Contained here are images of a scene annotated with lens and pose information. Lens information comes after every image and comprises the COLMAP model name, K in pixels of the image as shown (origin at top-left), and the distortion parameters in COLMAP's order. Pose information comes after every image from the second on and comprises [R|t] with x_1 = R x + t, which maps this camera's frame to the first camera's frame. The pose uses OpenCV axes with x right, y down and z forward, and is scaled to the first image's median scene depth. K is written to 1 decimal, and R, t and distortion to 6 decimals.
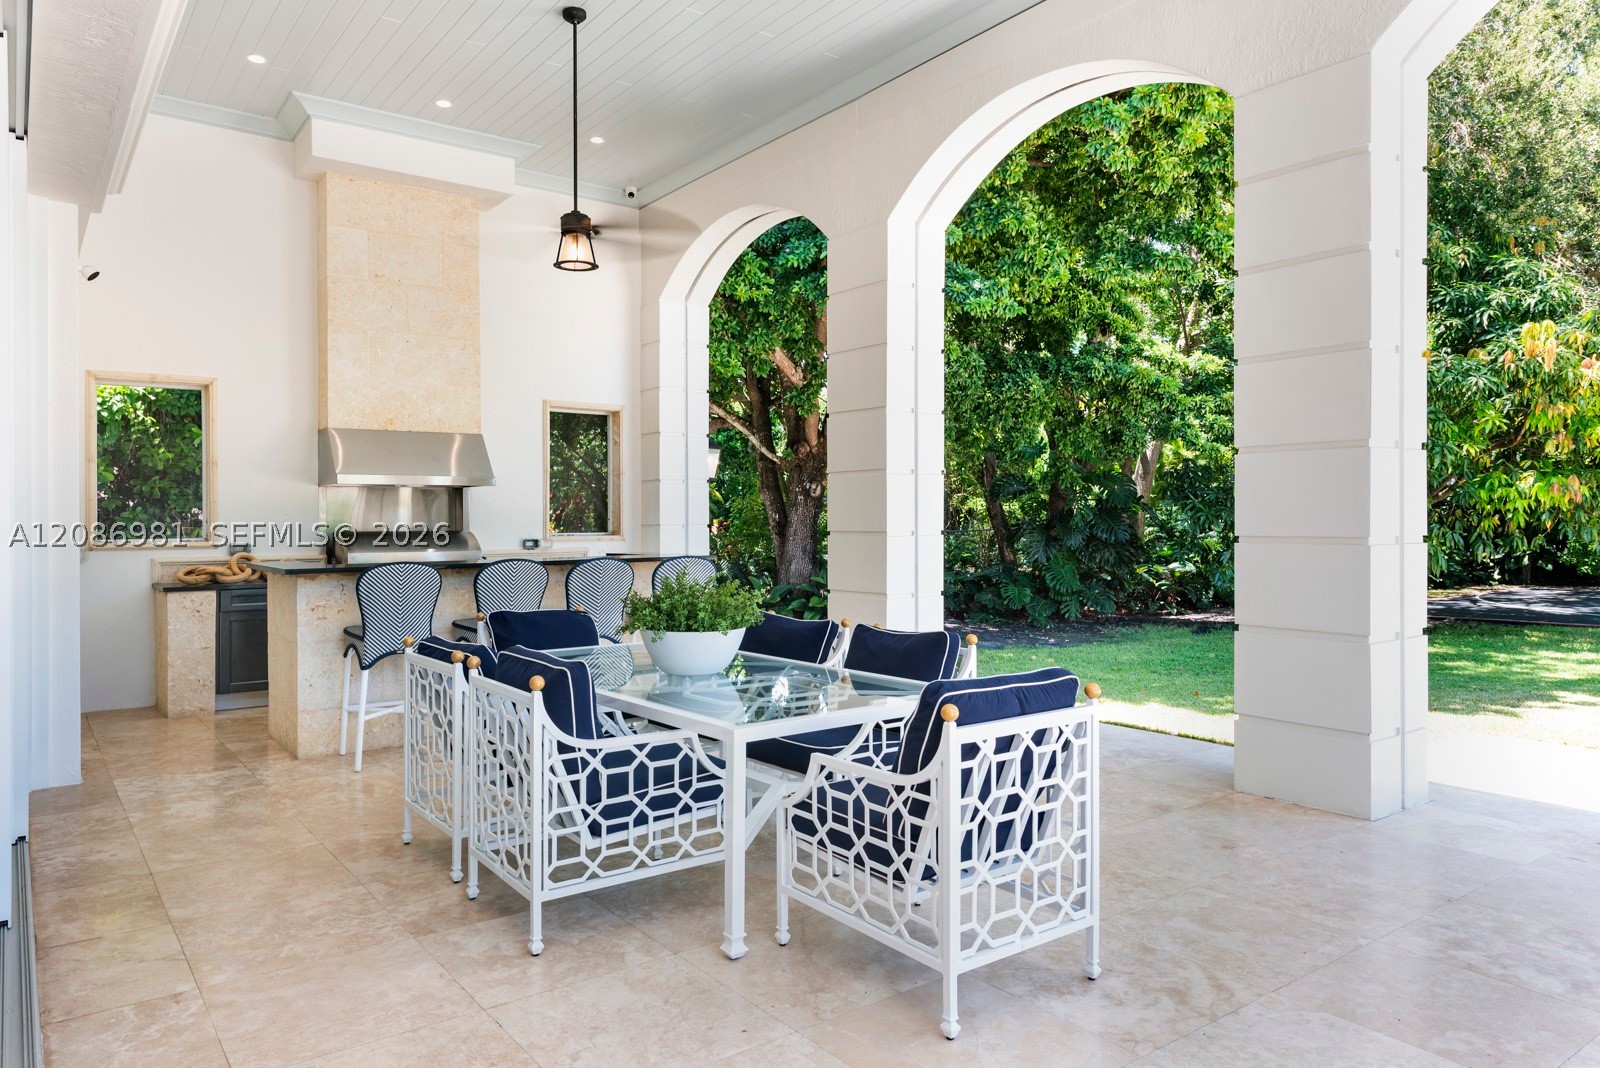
lens RADIAL K [[1022.1, 0, 807.1], [0, 1022.1, 531.4], [0, 0, 1]] dist [0.004080, -0.000983]
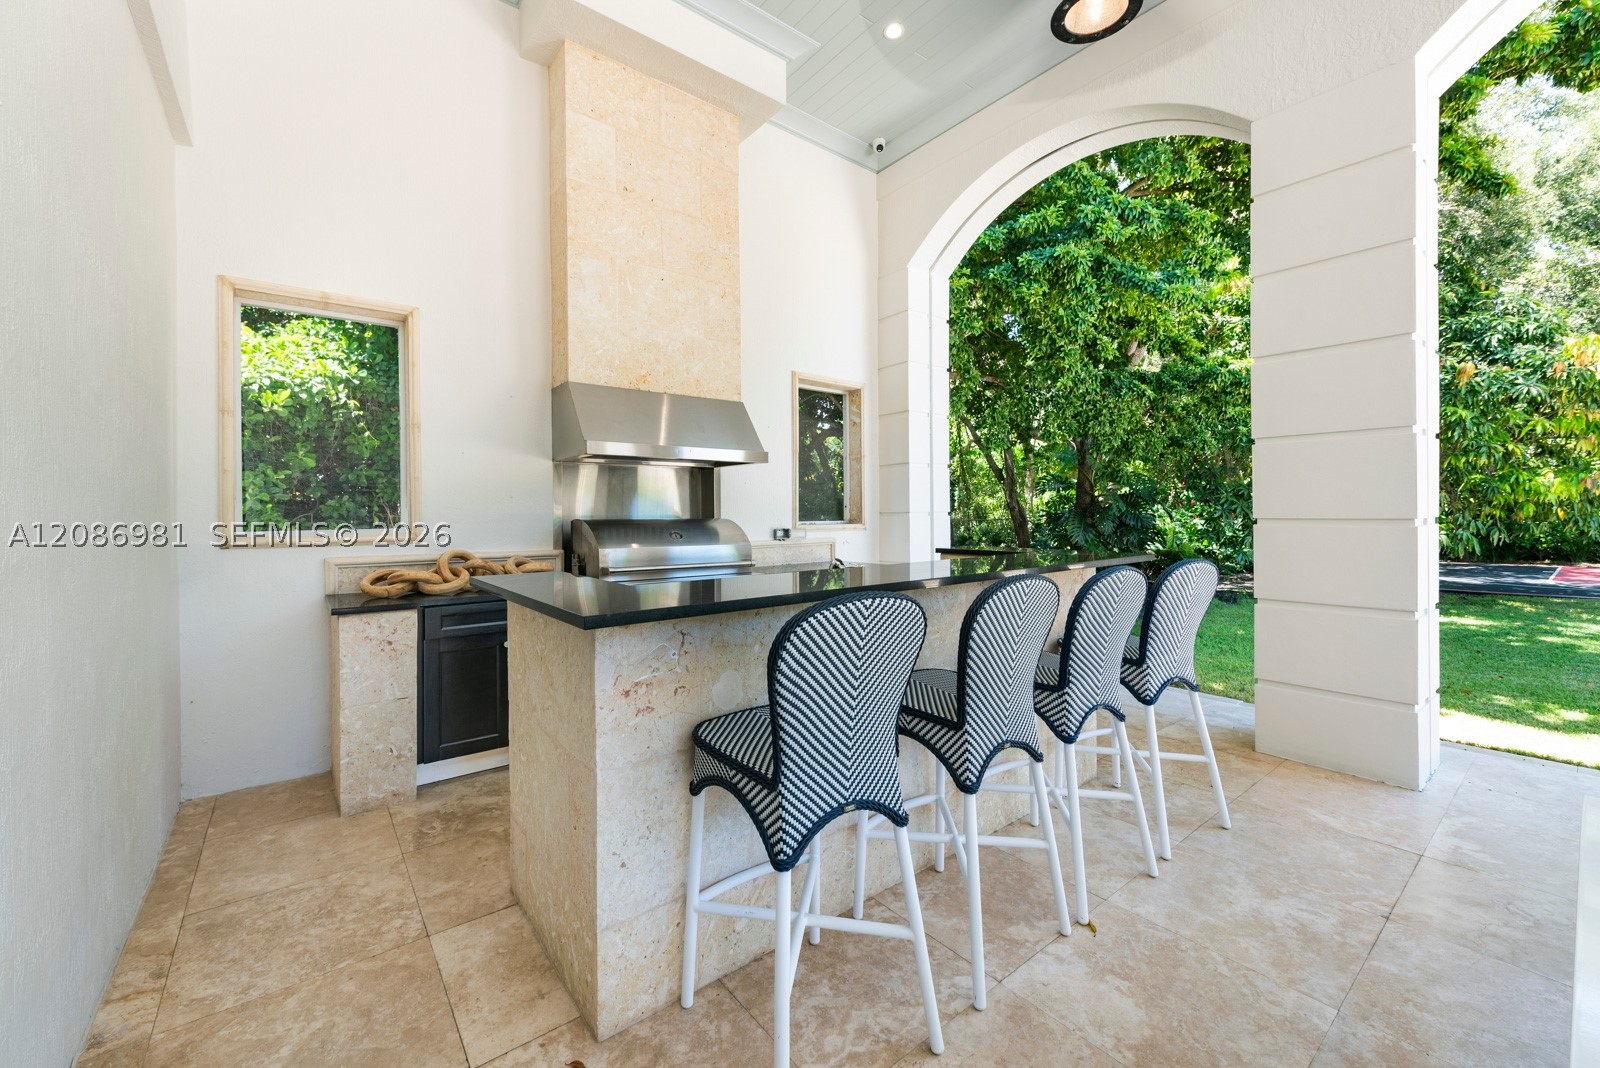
lens RADIAL K [[606.3, 0, 785.2], [0, 606.3, 525.0], [0, 0, 1]] dist [0.005814, -0.000170]
pose [[0.999976, -0.000322, 0.006977, -0.304520], [0.000269, 0.999971, 0.007675, 0.000738], [-0.006979, -0.007673, 0.999946, 0.538621]]
